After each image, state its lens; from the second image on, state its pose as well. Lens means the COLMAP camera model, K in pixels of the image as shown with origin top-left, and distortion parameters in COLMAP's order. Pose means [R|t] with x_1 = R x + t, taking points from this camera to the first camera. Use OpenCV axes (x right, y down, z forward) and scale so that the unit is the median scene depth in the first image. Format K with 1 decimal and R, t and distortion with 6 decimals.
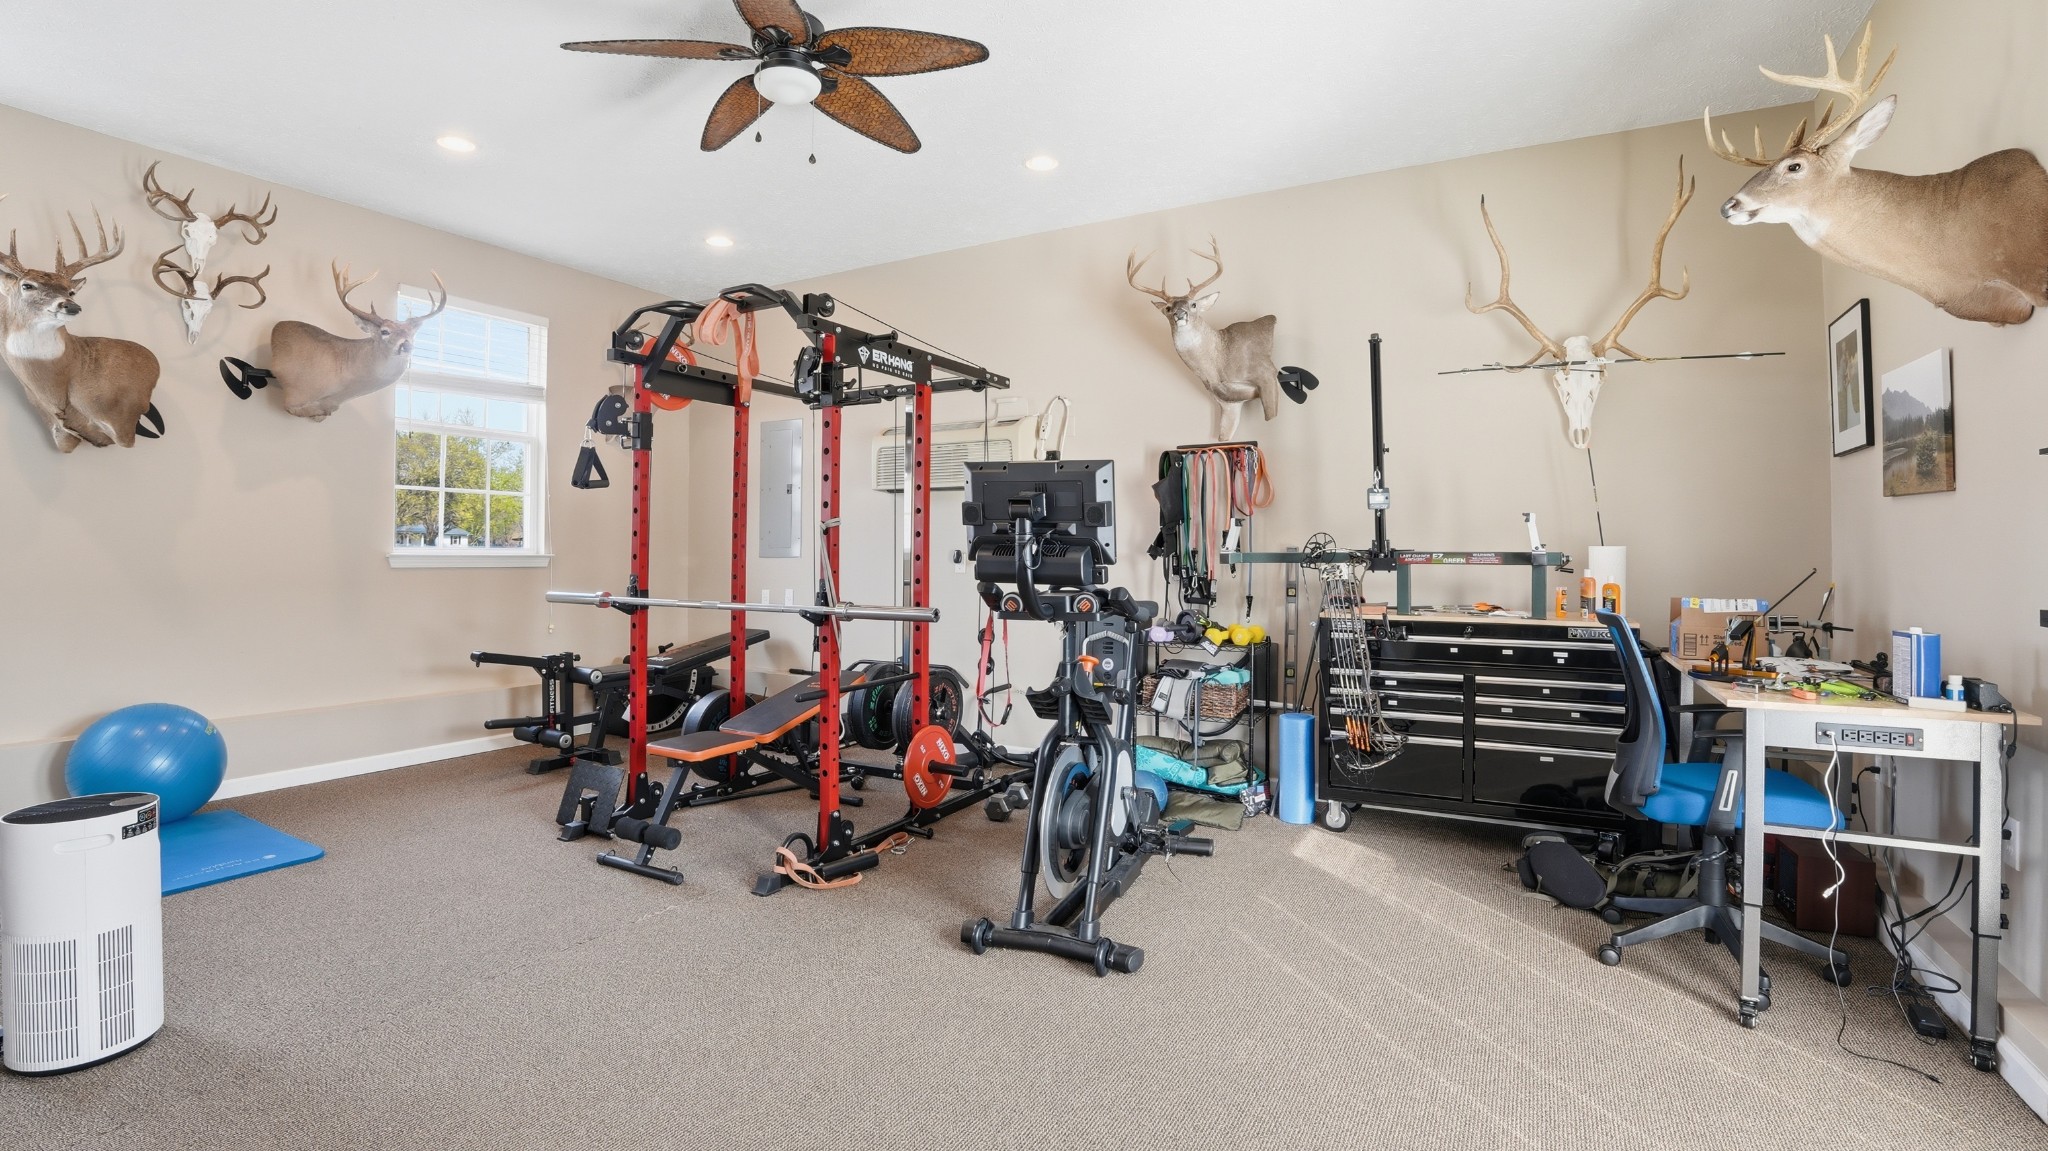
lens RADIAL K [[970.0, 0, 1039.2], [0, 970.0, 553.9], [0, 0, 1]] dist [-0.026300, 0.011823]
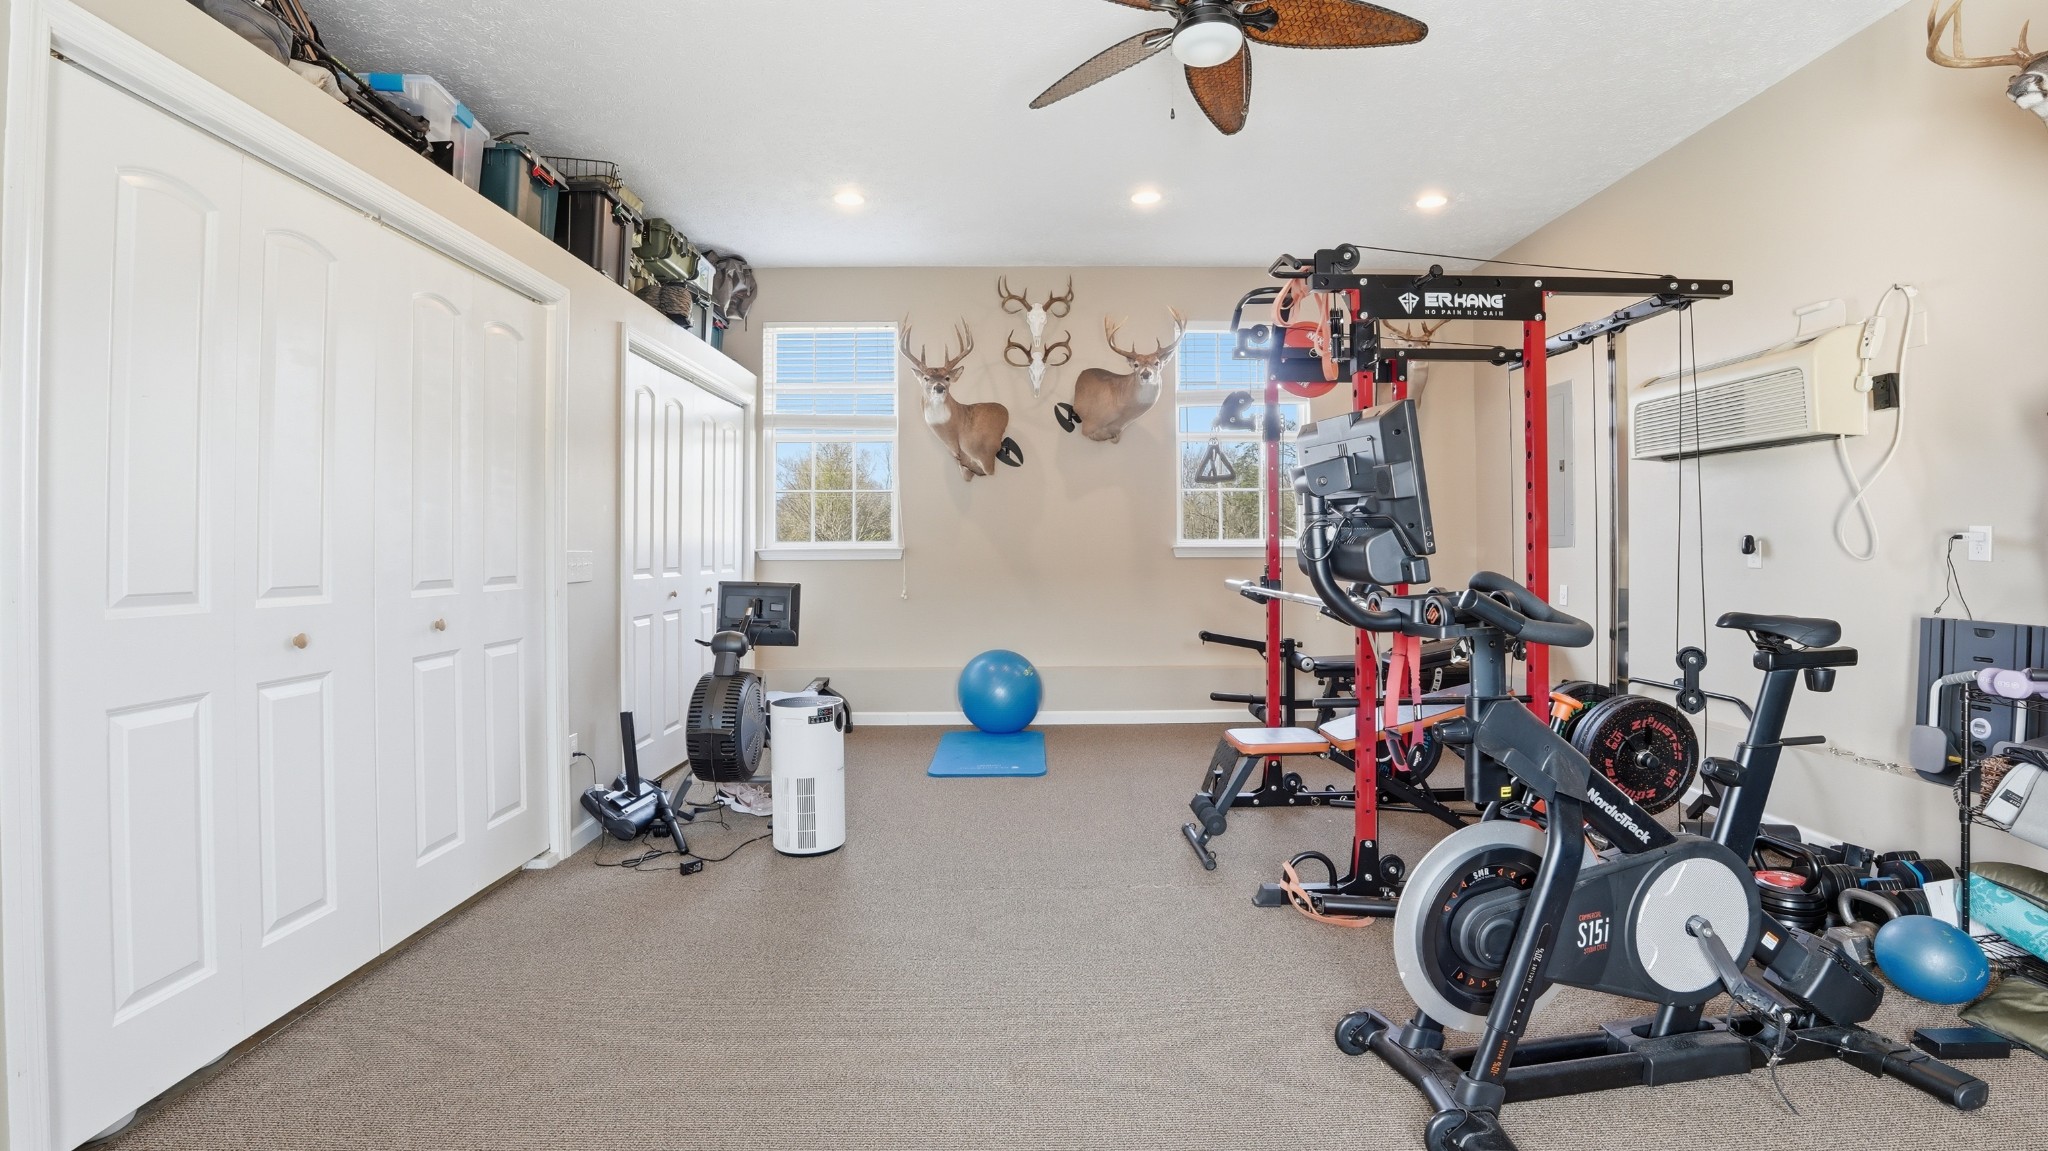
lens RADIAL K [[970.0, 0, 1039.2], [0, 970.0, 553.9], [0, 0, 1]] dist [-0.026300, 0.011823]
pose [[0.511106, -0.000309, -0.859517, 0.344891], [0.007390, 0.999965, 0.004034, 0.004031], [0.859486, -0.008414, 0.511091, 0.282279]]
